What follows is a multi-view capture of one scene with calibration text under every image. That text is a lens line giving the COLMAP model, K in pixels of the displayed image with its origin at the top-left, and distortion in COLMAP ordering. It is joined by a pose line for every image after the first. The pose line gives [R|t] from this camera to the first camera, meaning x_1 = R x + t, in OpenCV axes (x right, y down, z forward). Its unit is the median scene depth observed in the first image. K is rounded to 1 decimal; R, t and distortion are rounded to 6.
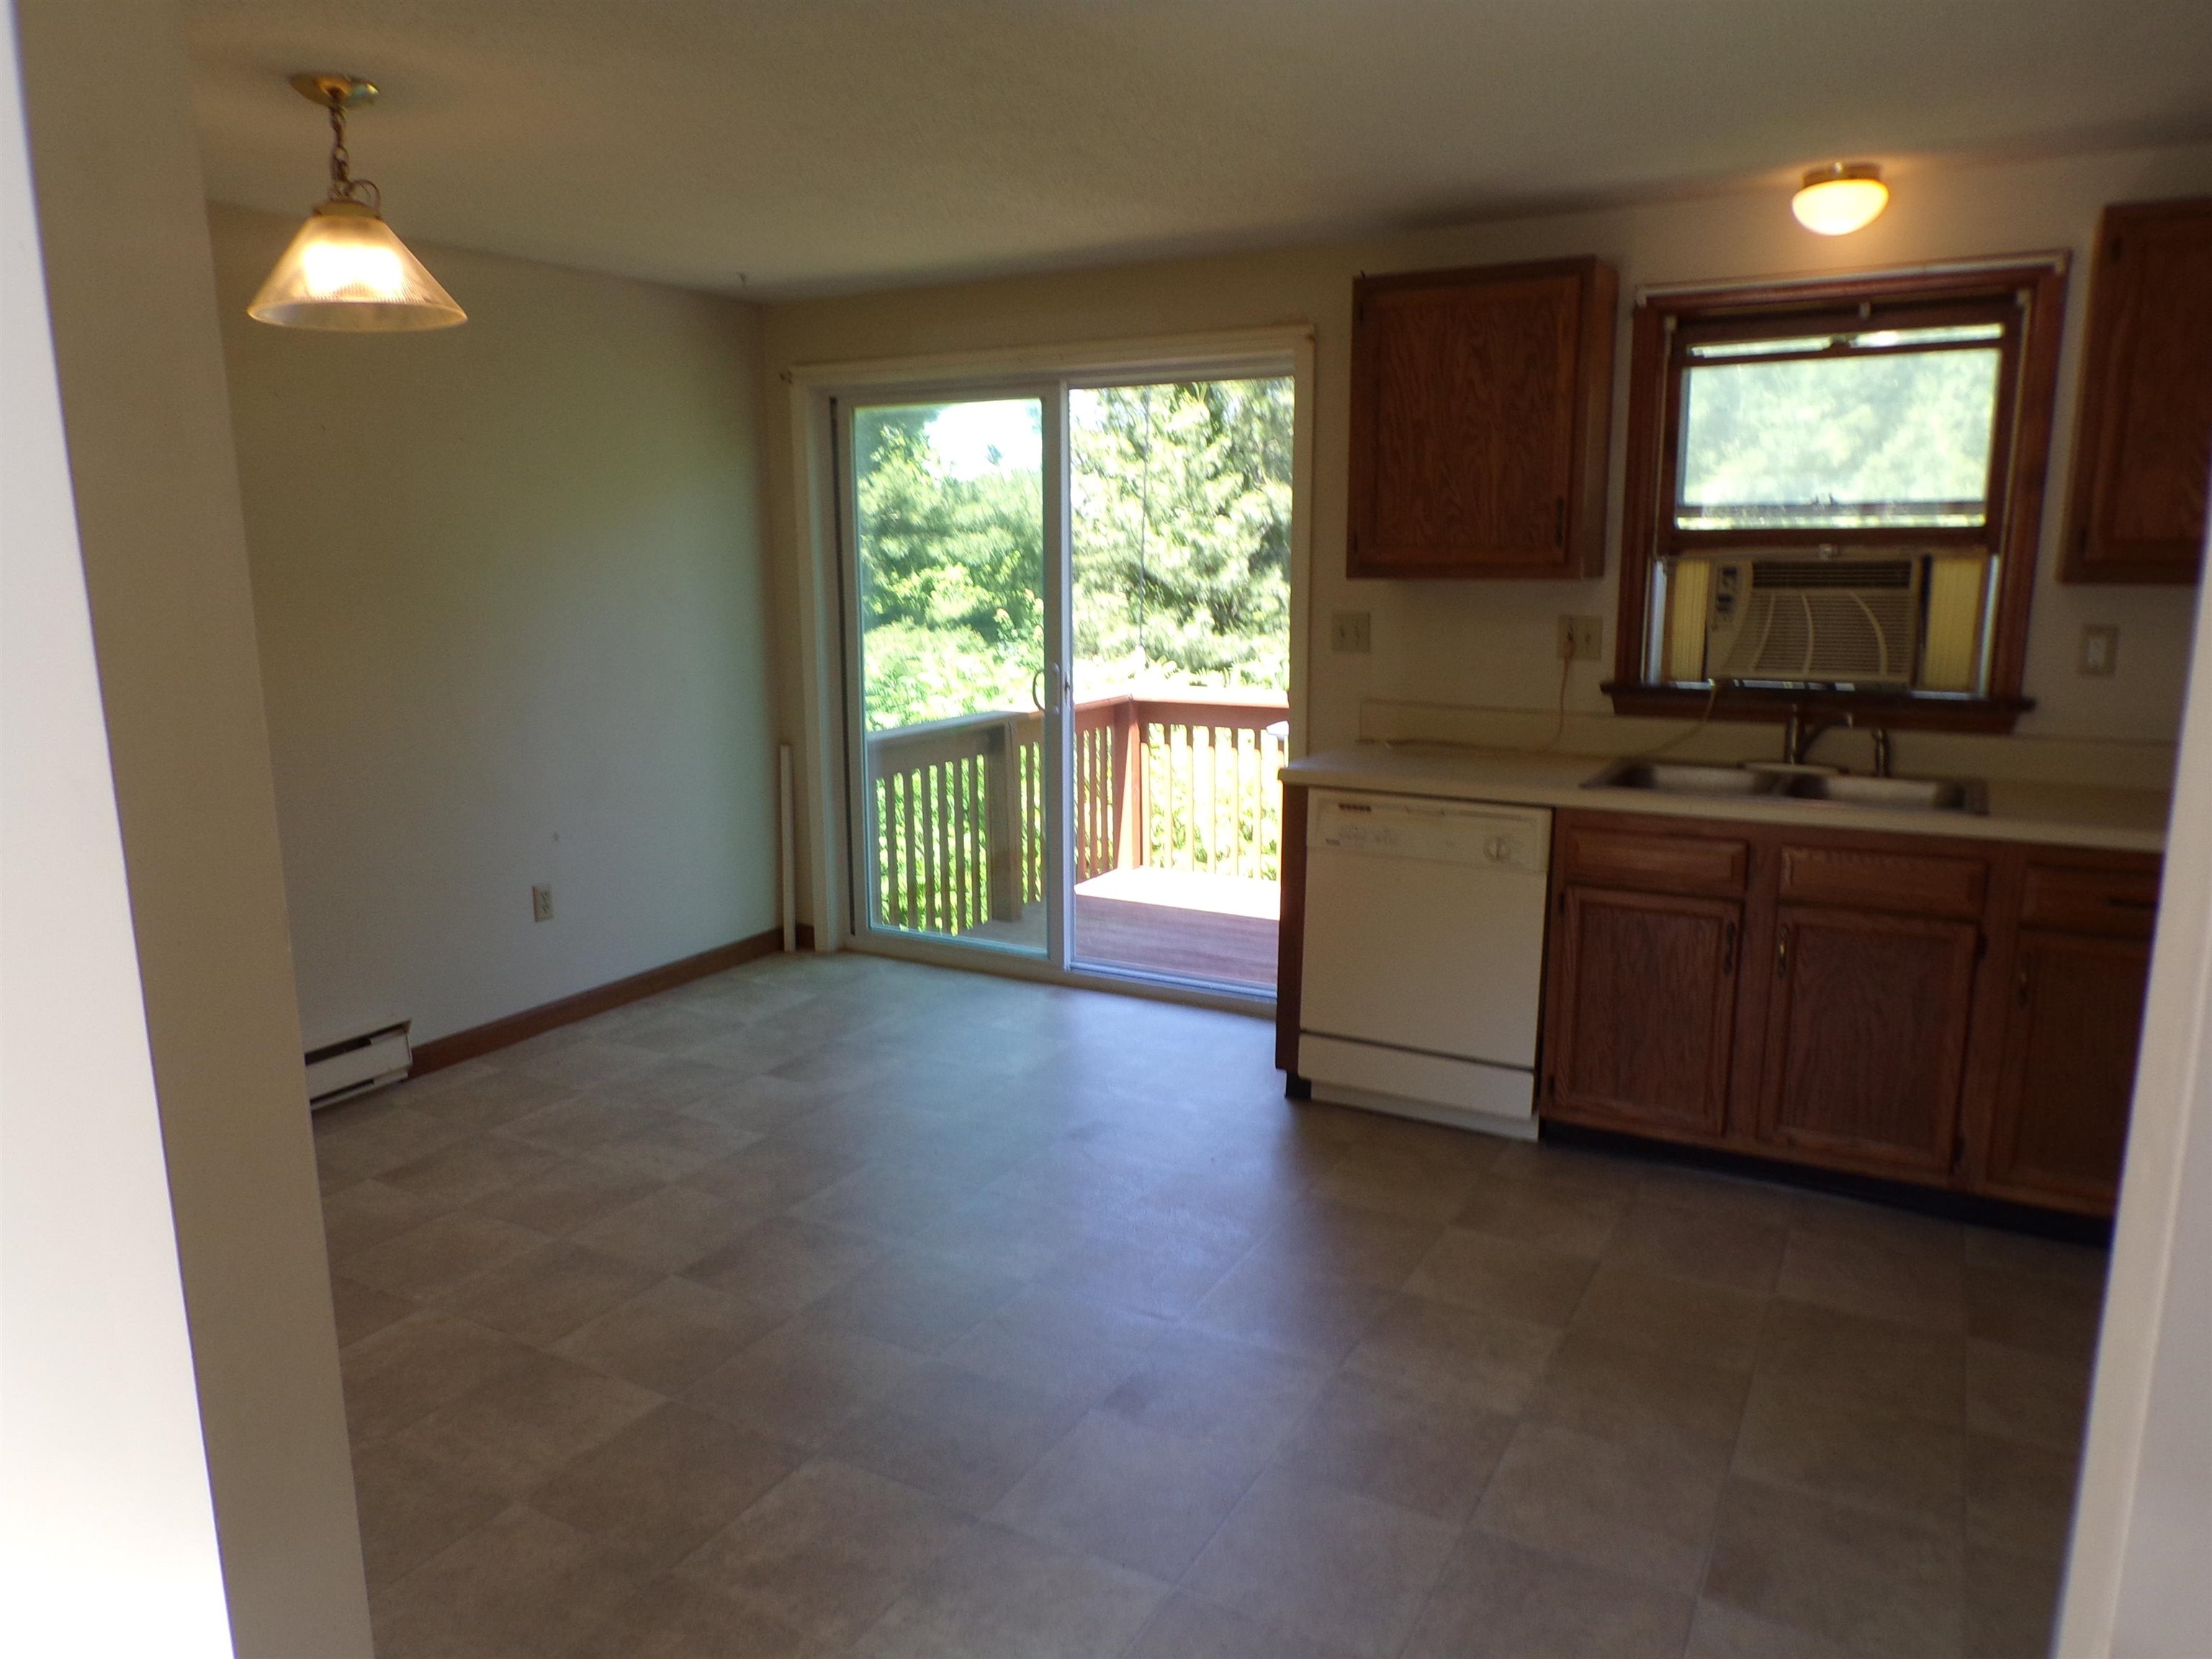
lens RADIAL K [[1508.6, 0, 1108.0], [0, 1508.6, 839.7], [0, 0, 1]] dist [-0.019880, -0.003144]
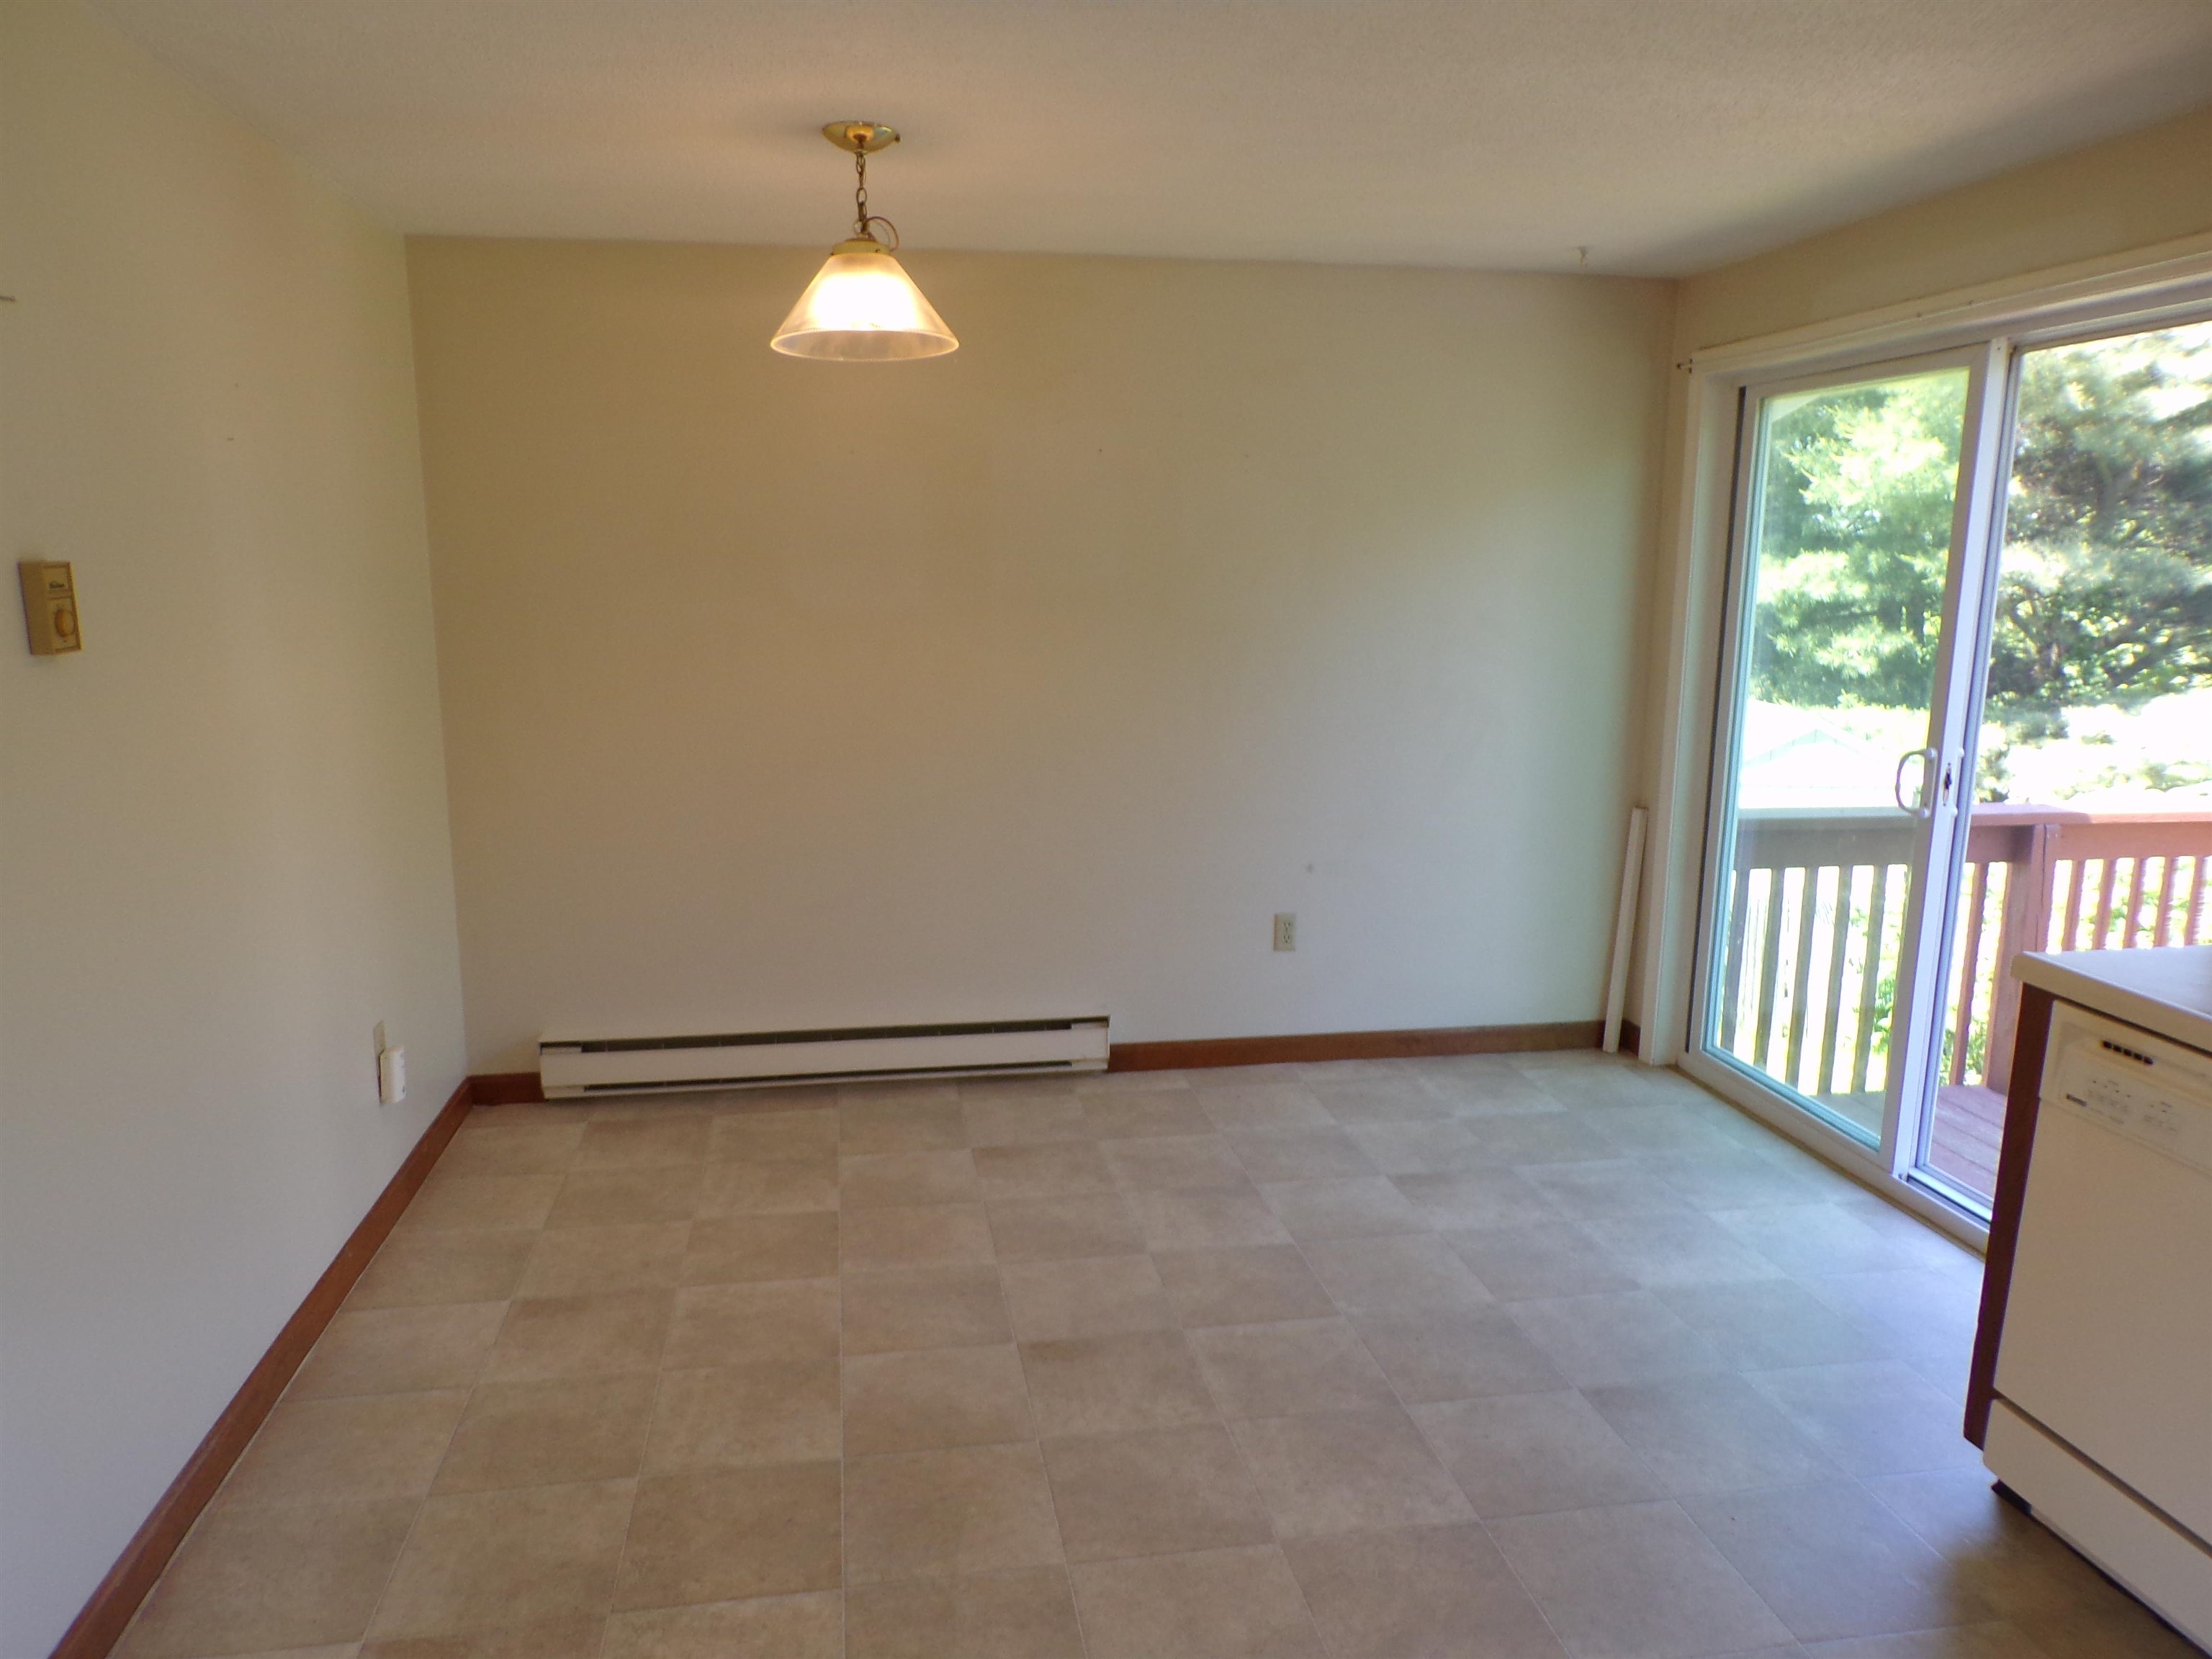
lens RADIAL K [[1510.0, 0, 1079.5], [0, 1510.0, 840.6], [0, 0, 1]] dist [-0.007491, 0.001397]
pose [[0.625280, 0.154770, -0.764899, 0.253076], [-0.162136, 0.984514, 0.066666, -0.054966], [0.763372, 0.082333, 0.640691, 0.248501]]
